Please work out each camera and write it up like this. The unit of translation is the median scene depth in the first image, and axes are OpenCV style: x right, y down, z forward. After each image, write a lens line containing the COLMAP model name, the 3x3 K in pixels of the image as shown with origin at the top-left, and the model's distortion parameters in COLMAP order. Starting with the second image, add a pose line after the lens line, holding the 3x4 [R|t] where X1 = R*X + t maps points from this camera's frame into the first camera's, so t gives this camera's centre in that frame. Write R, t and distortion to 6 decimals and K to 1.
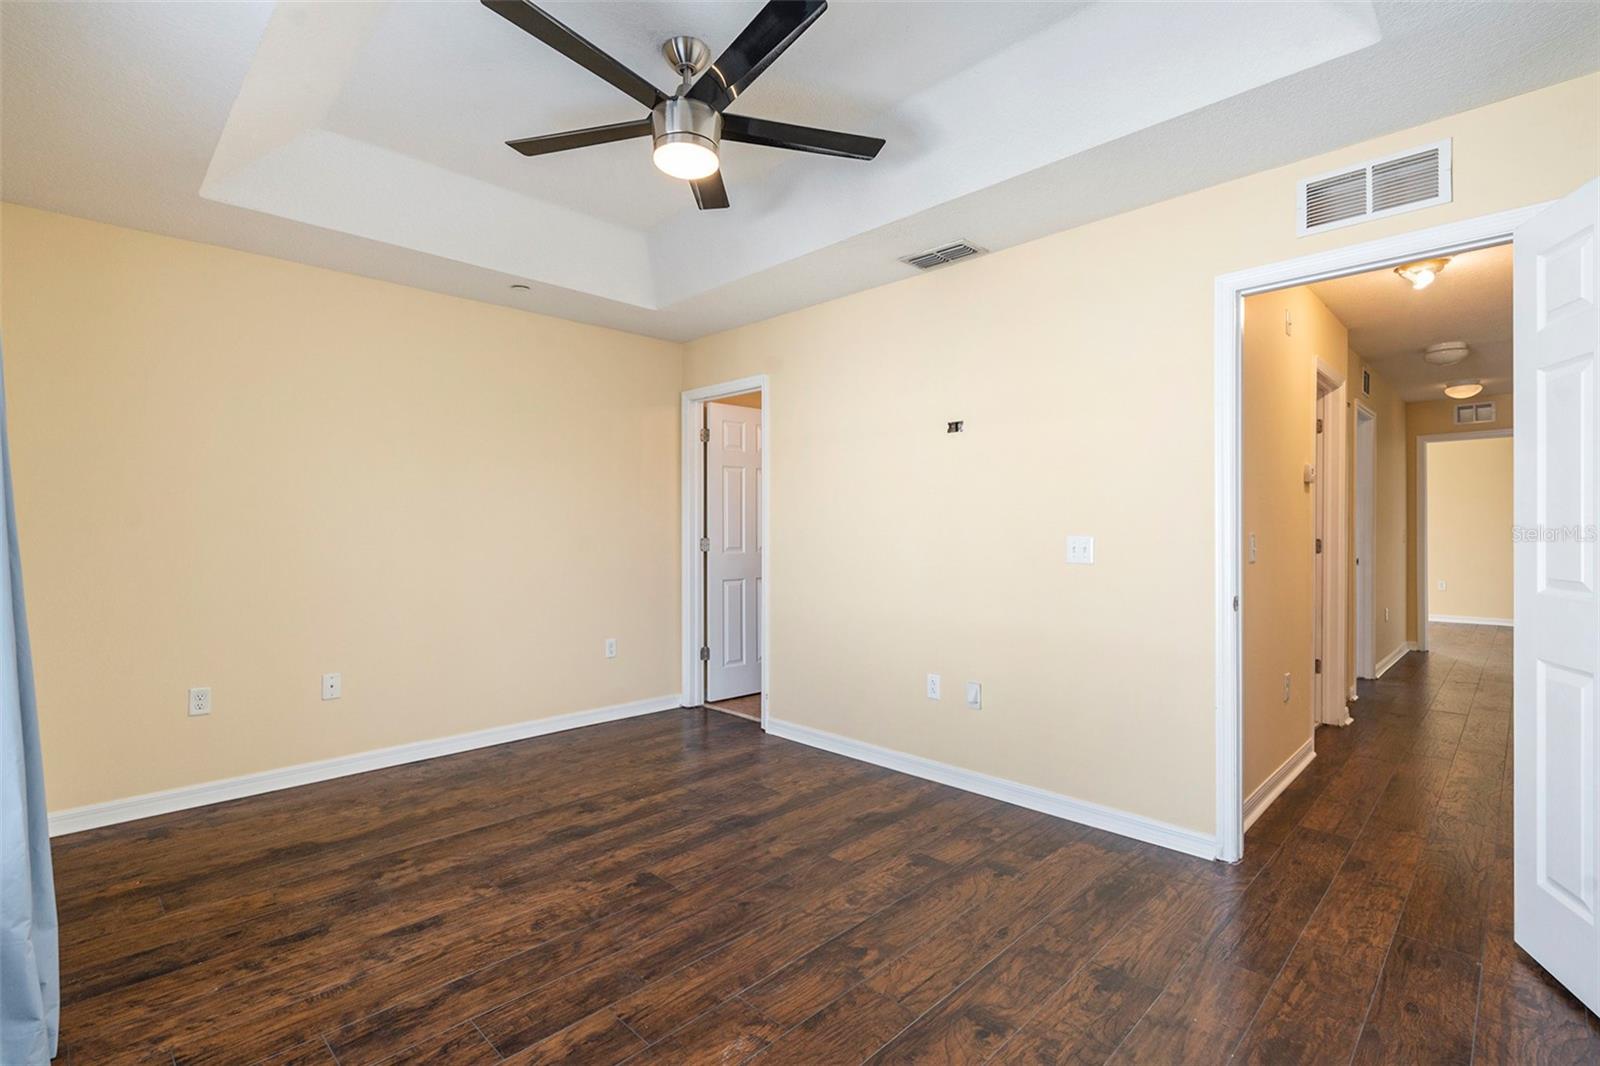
lens RADIAL K [[742.8, 0, 793.5], [0, 742.8, 525.4], [0, 0, 1]] dist [-0.009839, -0.000081]
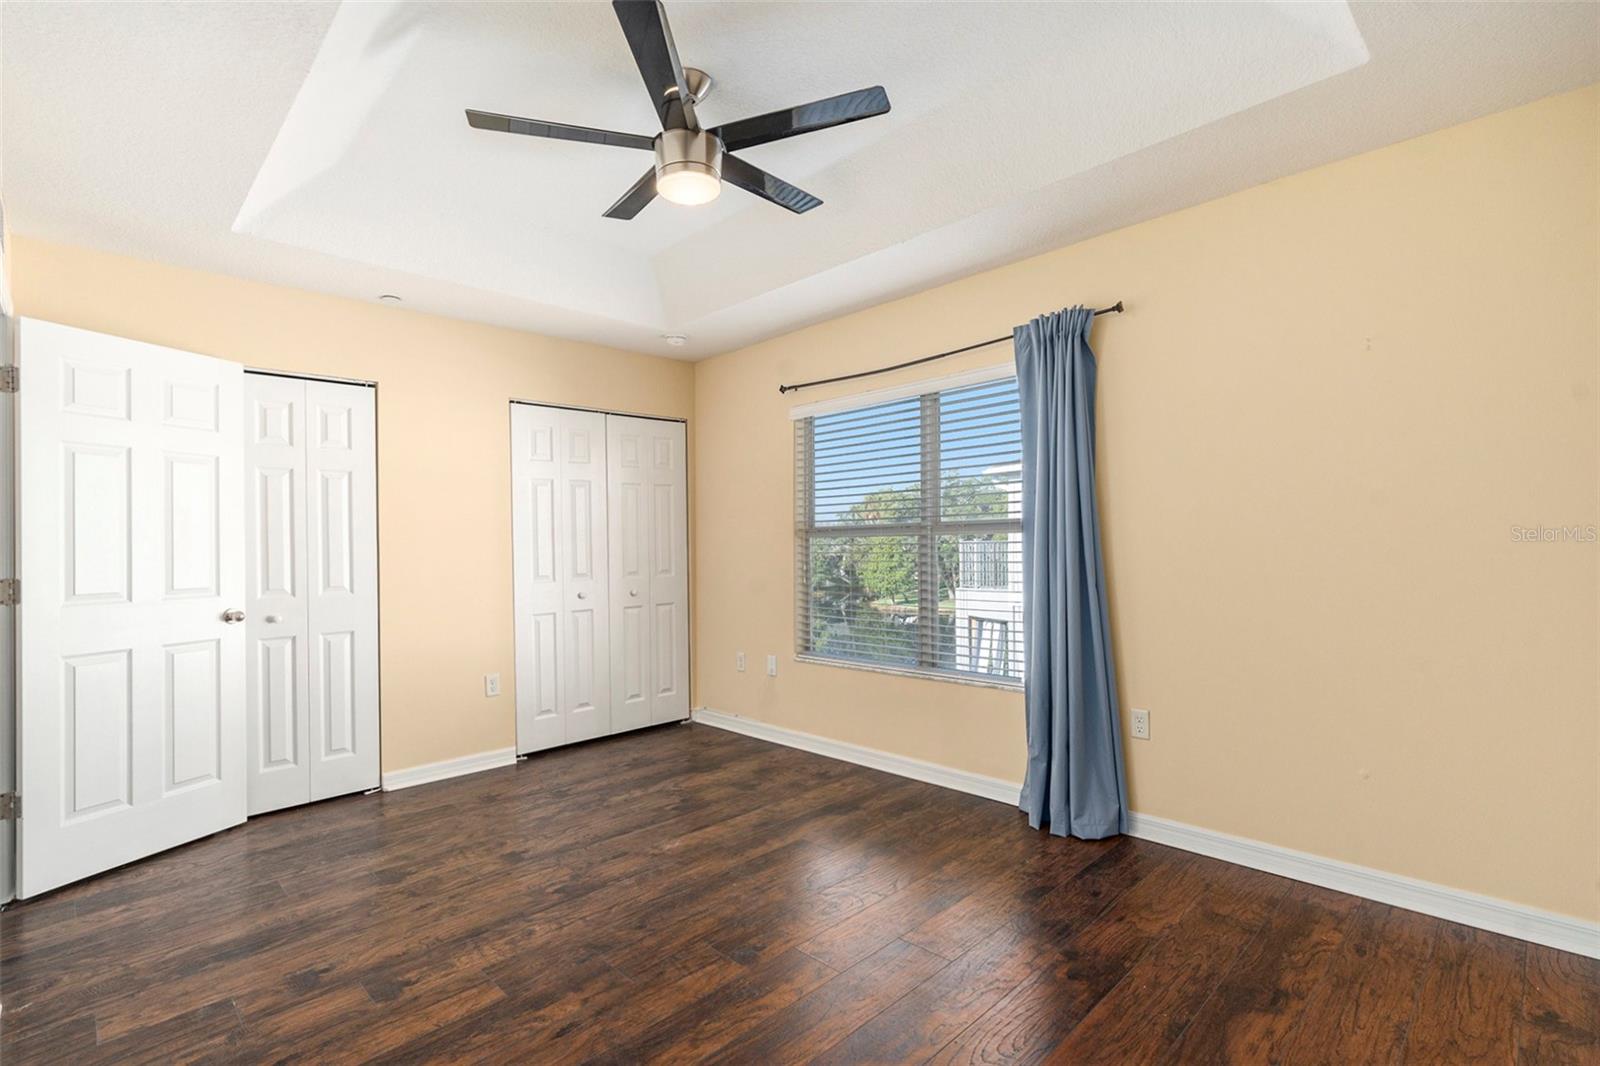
lens RADIAL K [[742.8, 0, 793.5], [0, 742.8, 525.4], [0, 0, 1]] dist [-0.009839, -0.000081]
pose [[-0.999552, 0.021867, 0.020438, -0.302646], [0.021298, 0.999391, -0.027655, 0.006074], [-0.021030, -0.027208, -0.999409, 1.998845]]
